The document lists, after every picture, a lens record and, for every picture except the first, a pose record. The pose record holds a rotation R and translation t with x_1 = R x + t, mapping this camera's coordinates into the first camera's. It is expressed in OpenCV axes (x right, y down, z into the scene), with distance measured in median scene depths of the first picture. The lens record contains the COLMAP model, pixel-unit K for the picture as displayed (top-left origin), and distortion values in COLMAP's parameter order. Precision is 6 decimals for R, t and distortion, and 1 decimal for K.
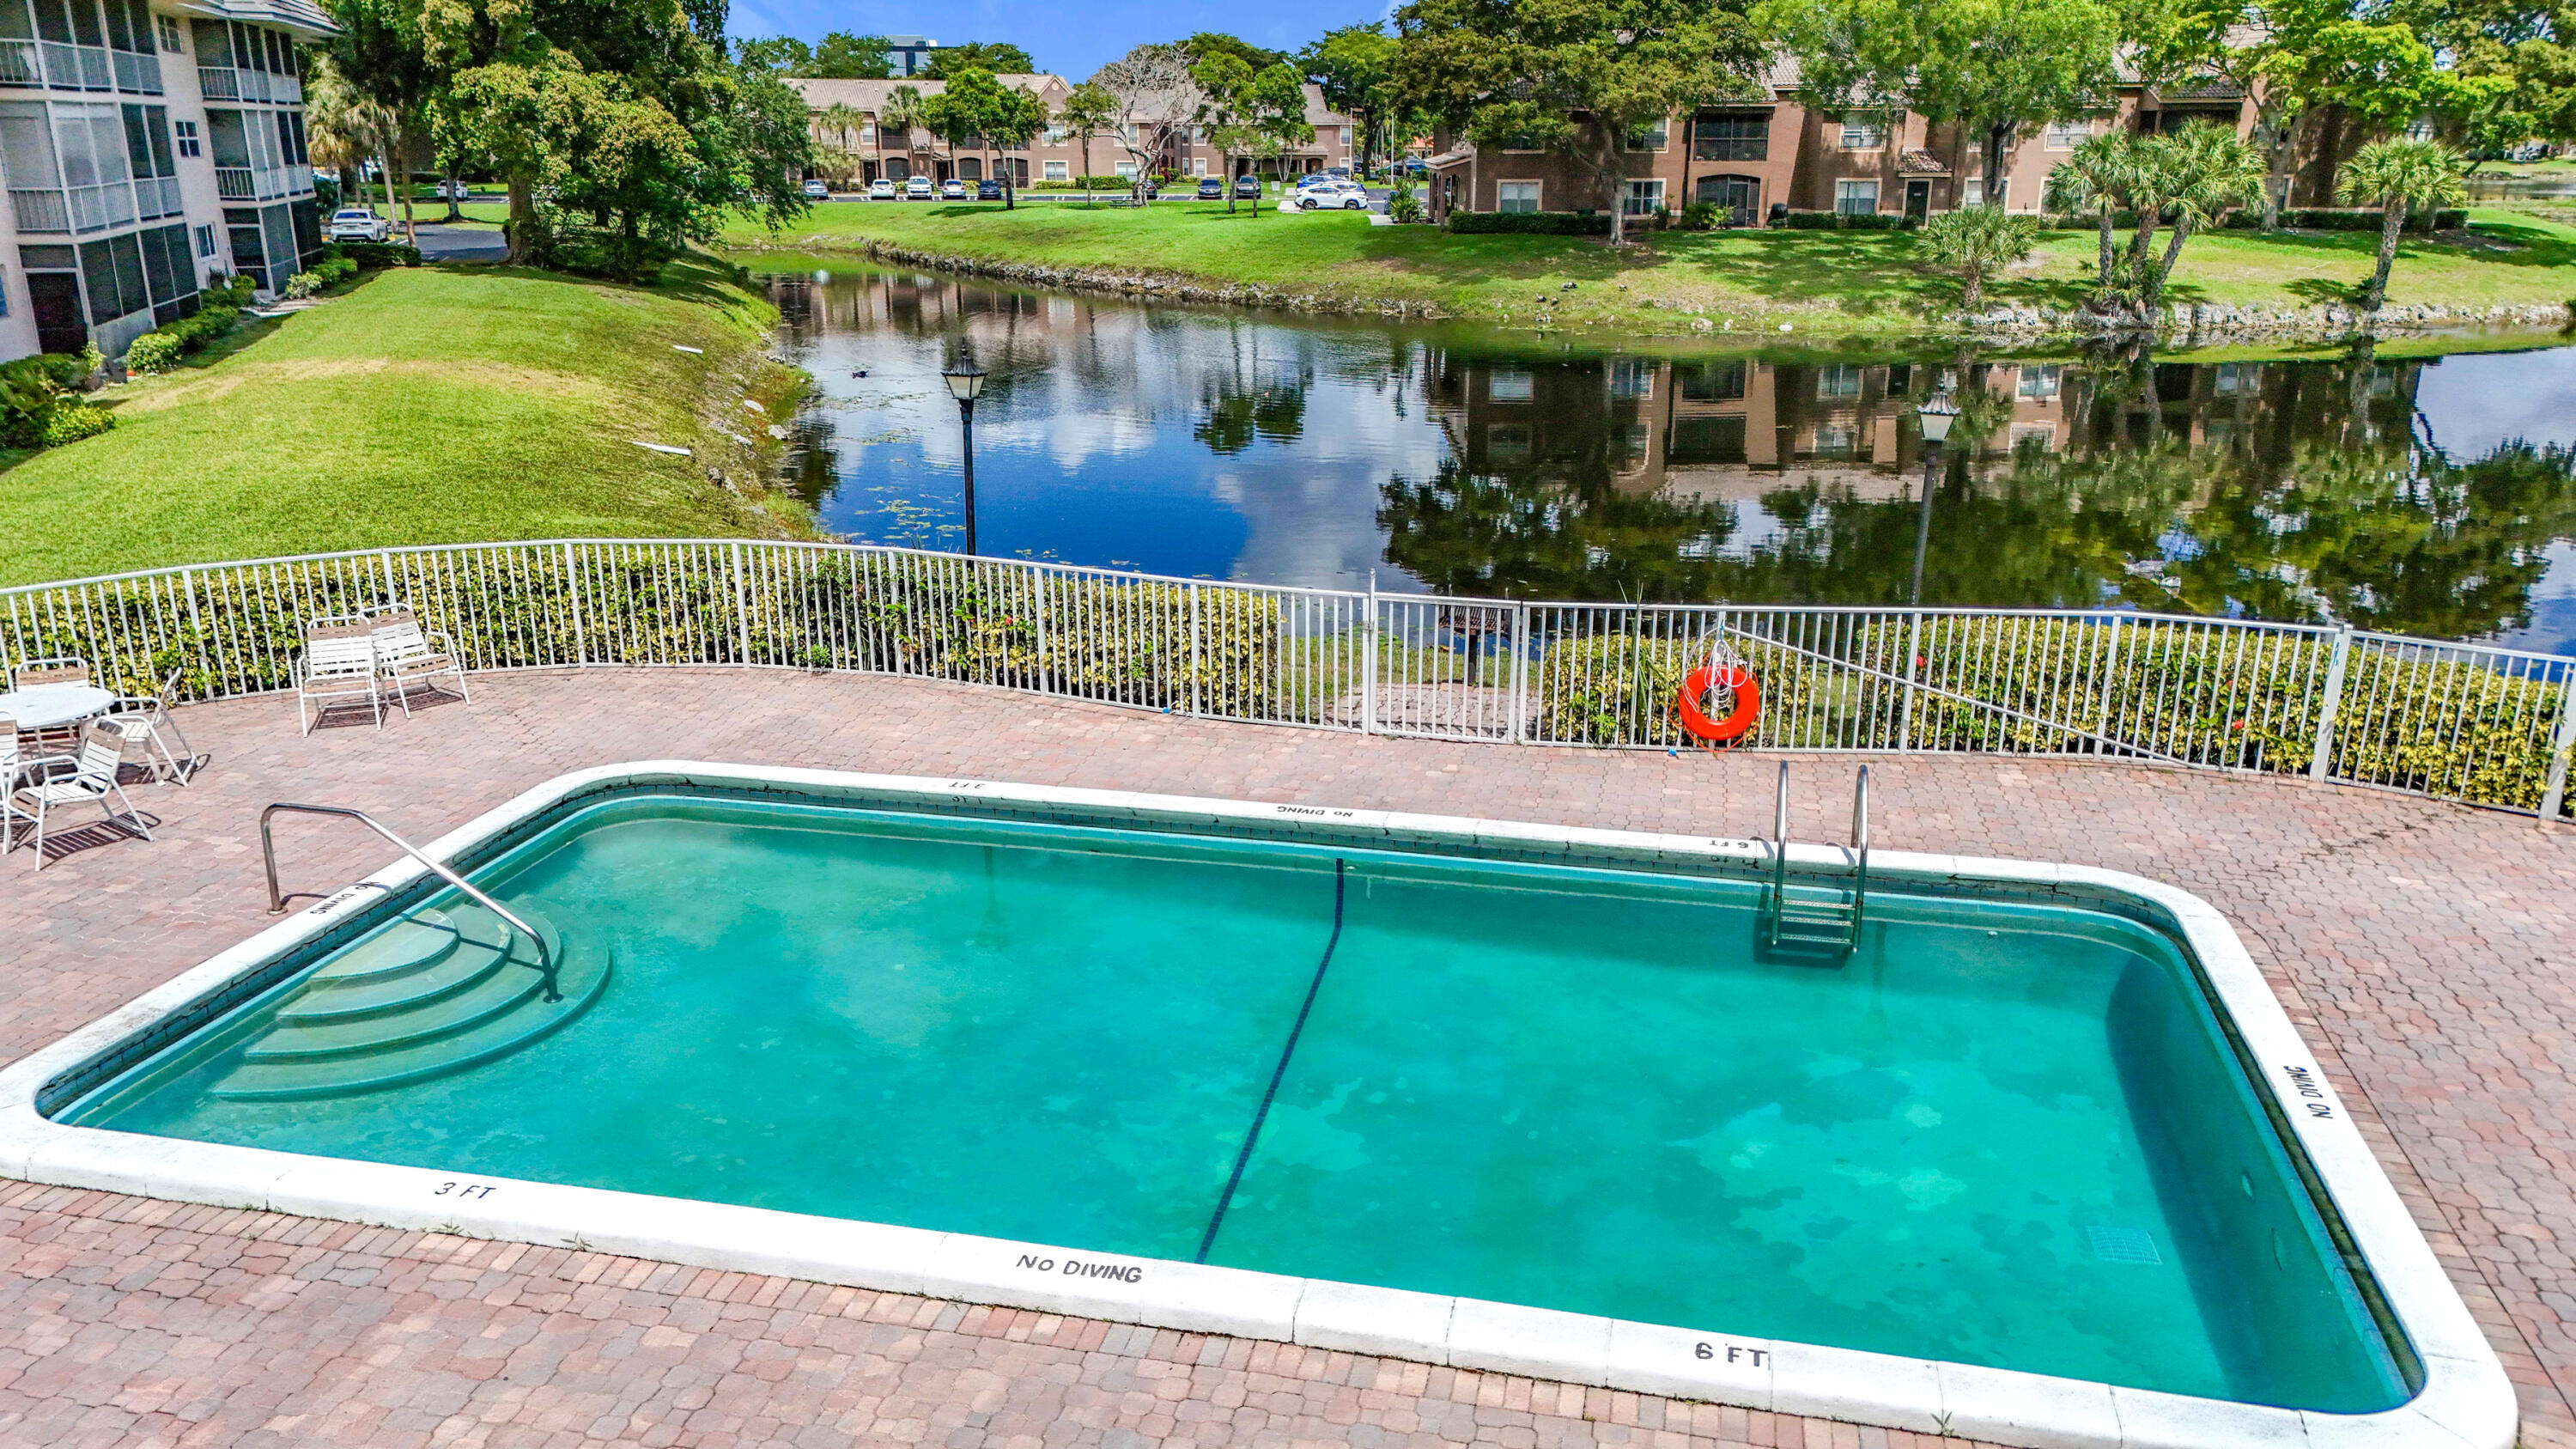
lens RADIAL K [[1892.0, 0, 1288.0], [0, 1892.0, 724.5], [0, 0, 1]] dist [0.067544, -0.071710]
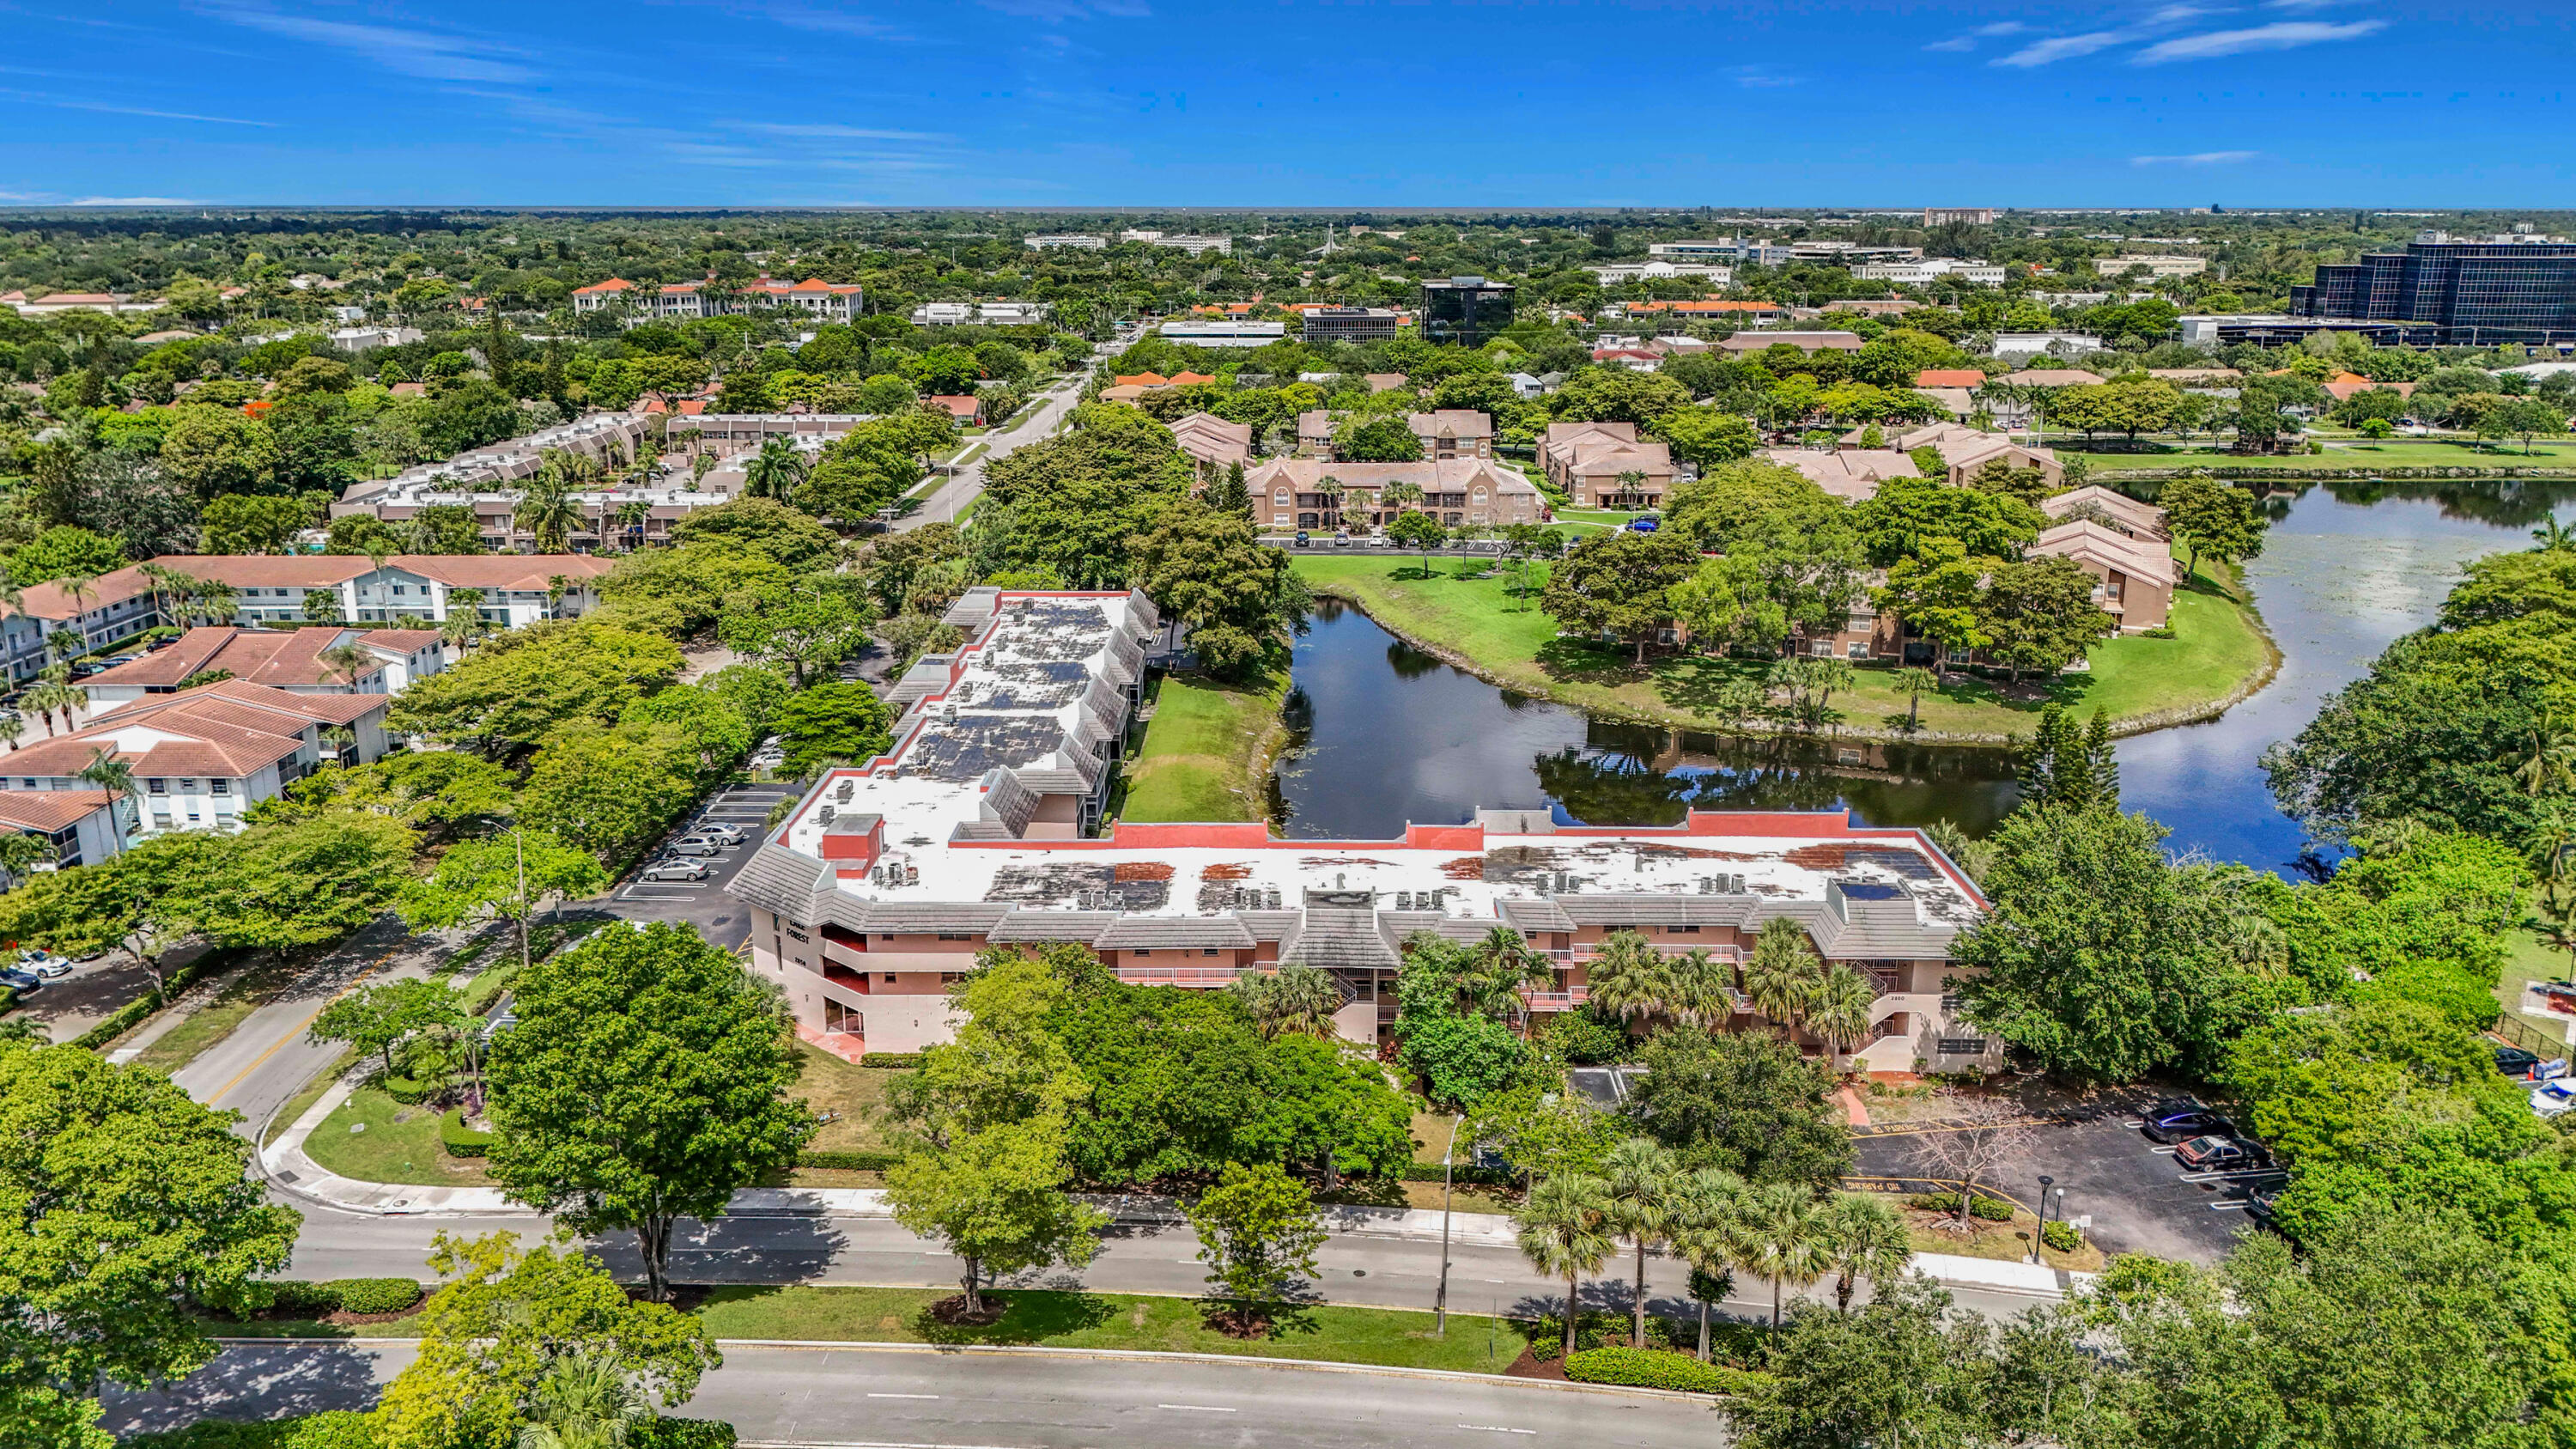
lens RADIAL K [[1878.3, 0, 1321.8], [0, 1878.3, 782.9], [0, 0, 1]] dist [0.099211, -0.134216]
pose [[0.958420, 0.086731, -0.271863, 0.495139], [-0.086128, 0.996183, 0.014171, -0.117514], [0.272054, 0.009833, 0.962232, -1.516738]]
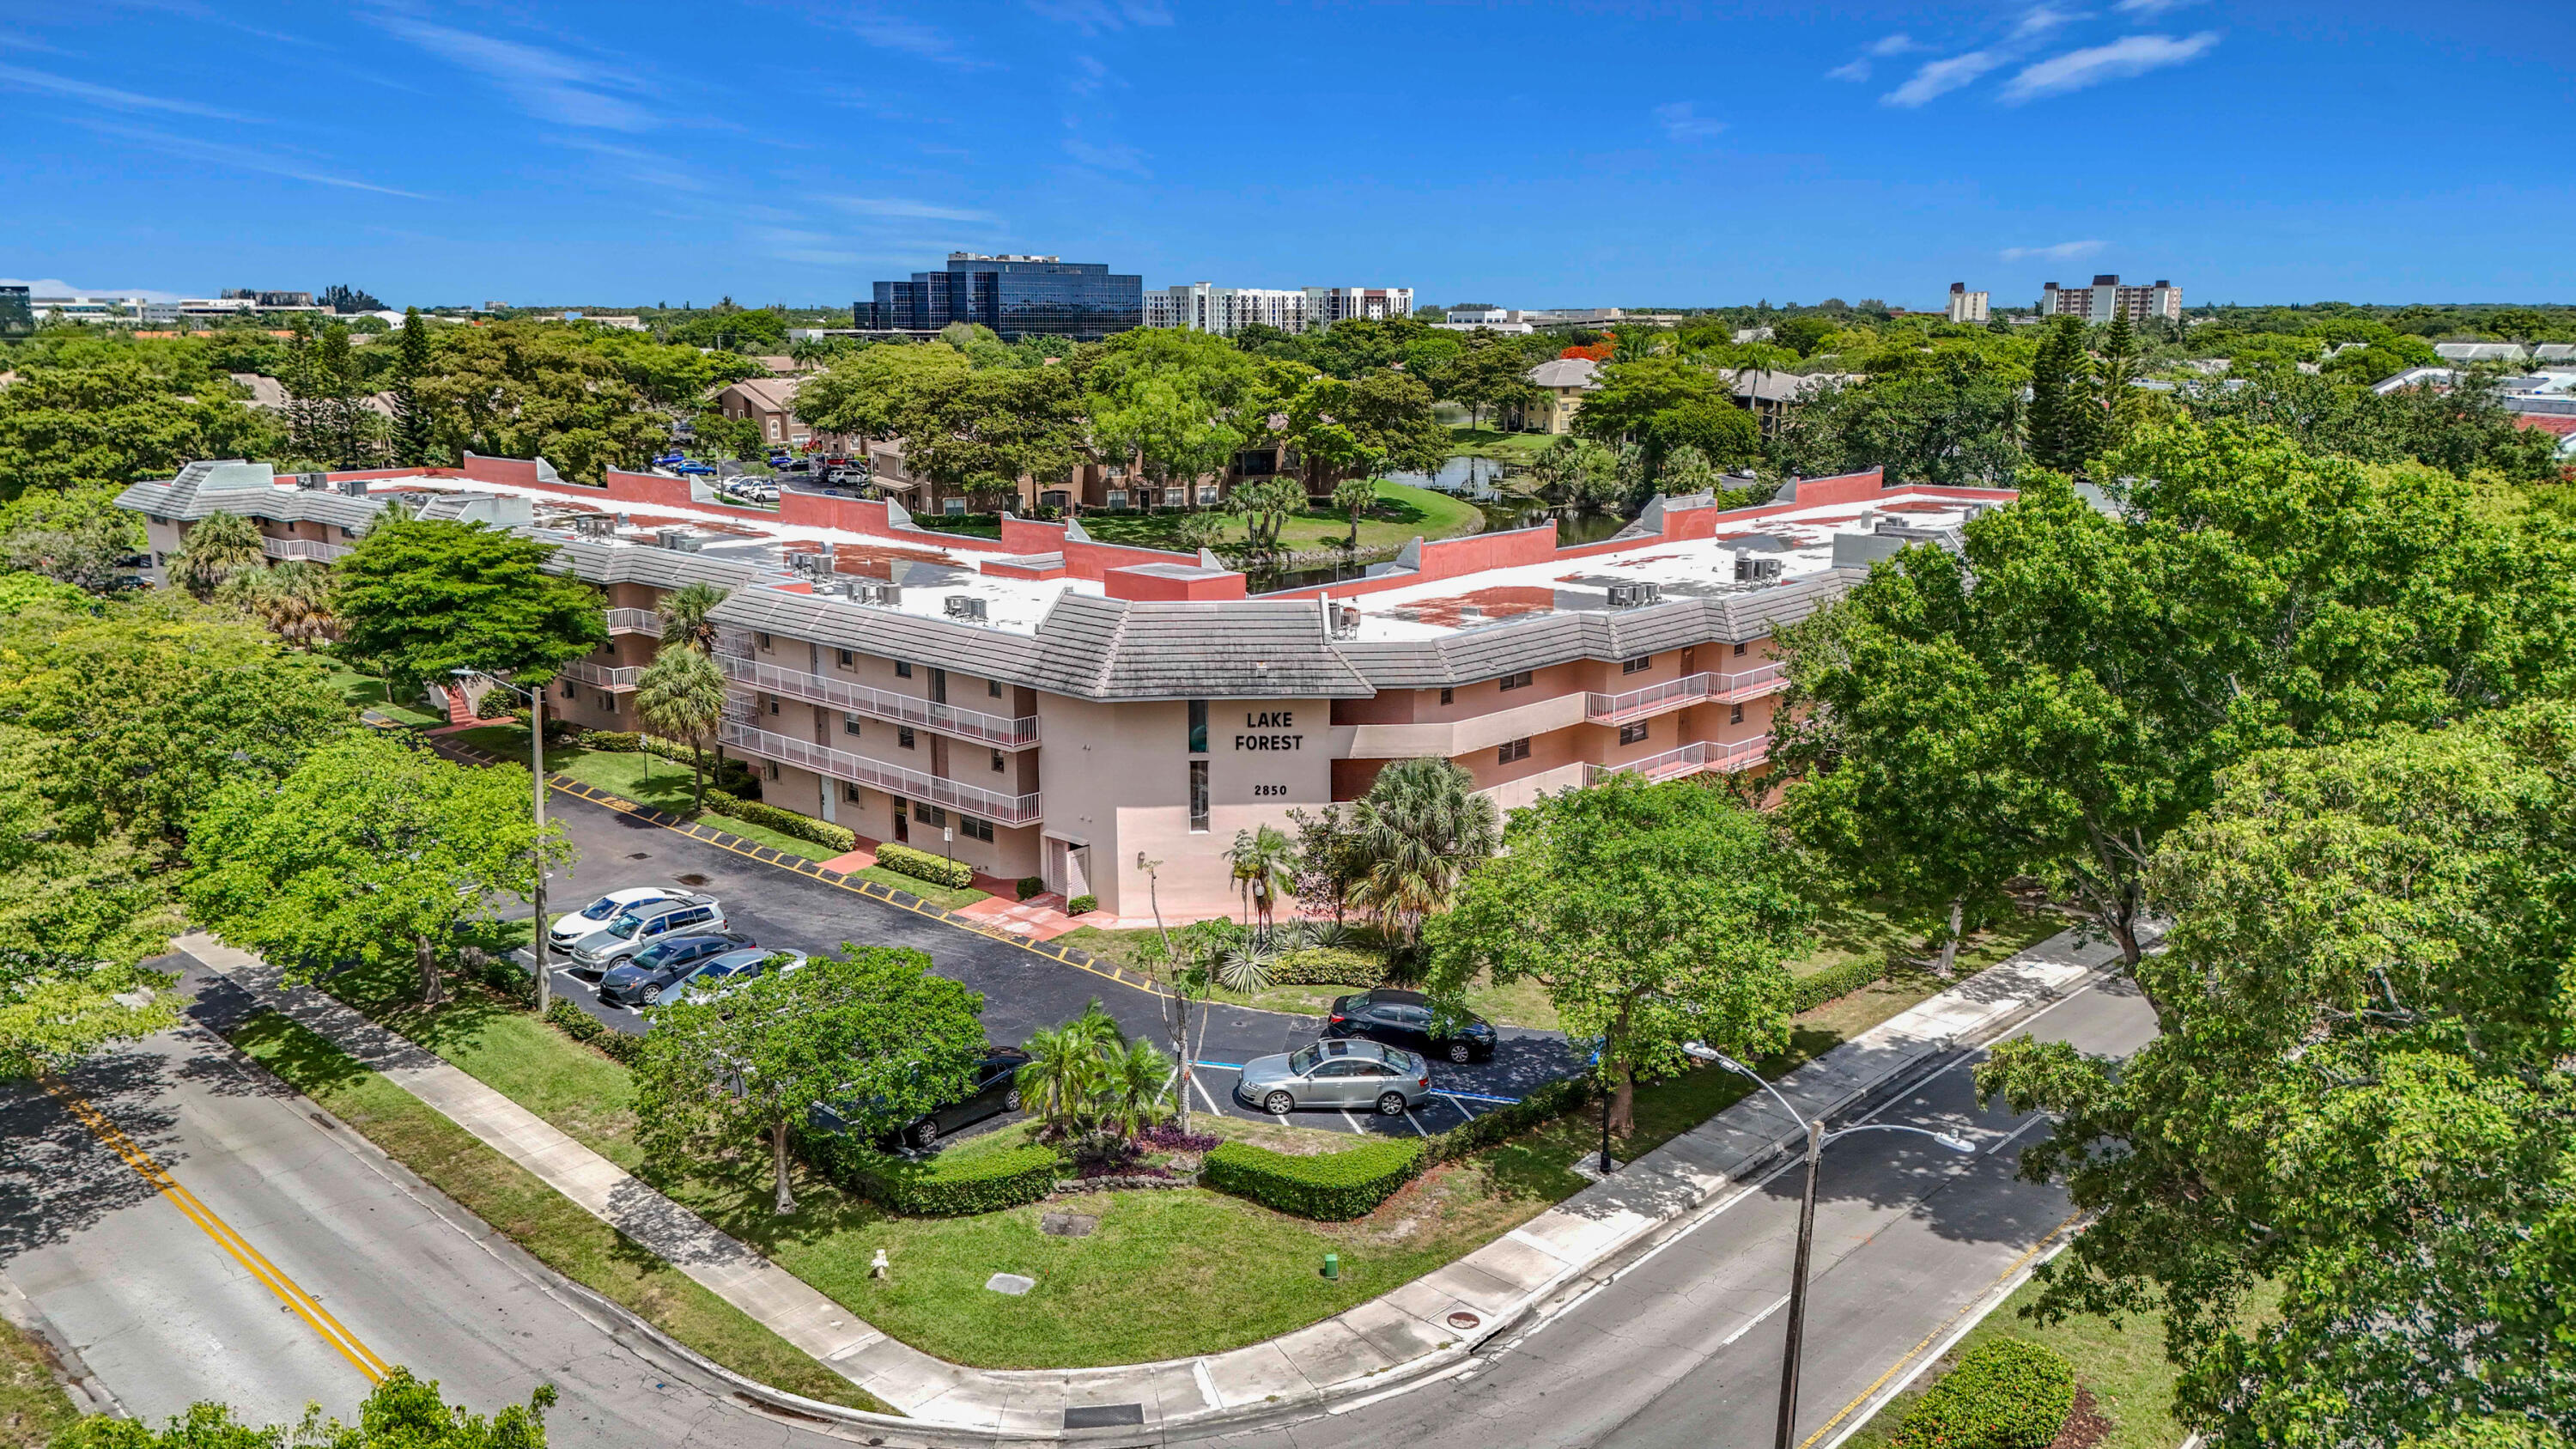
lens RADIAL K [[1906.3, 0, 1288.0], [0, 1906.3, 724.5], [0, 0, 1]] dist [0.066389, -0.065026]
pose [[0.865343, -0.106752, 0.489679, -0.642002], [0.146436, 0.988271, -0.043331, 0.080221], [-0.479310, 0.109203, 0.870825, -0.931283]]
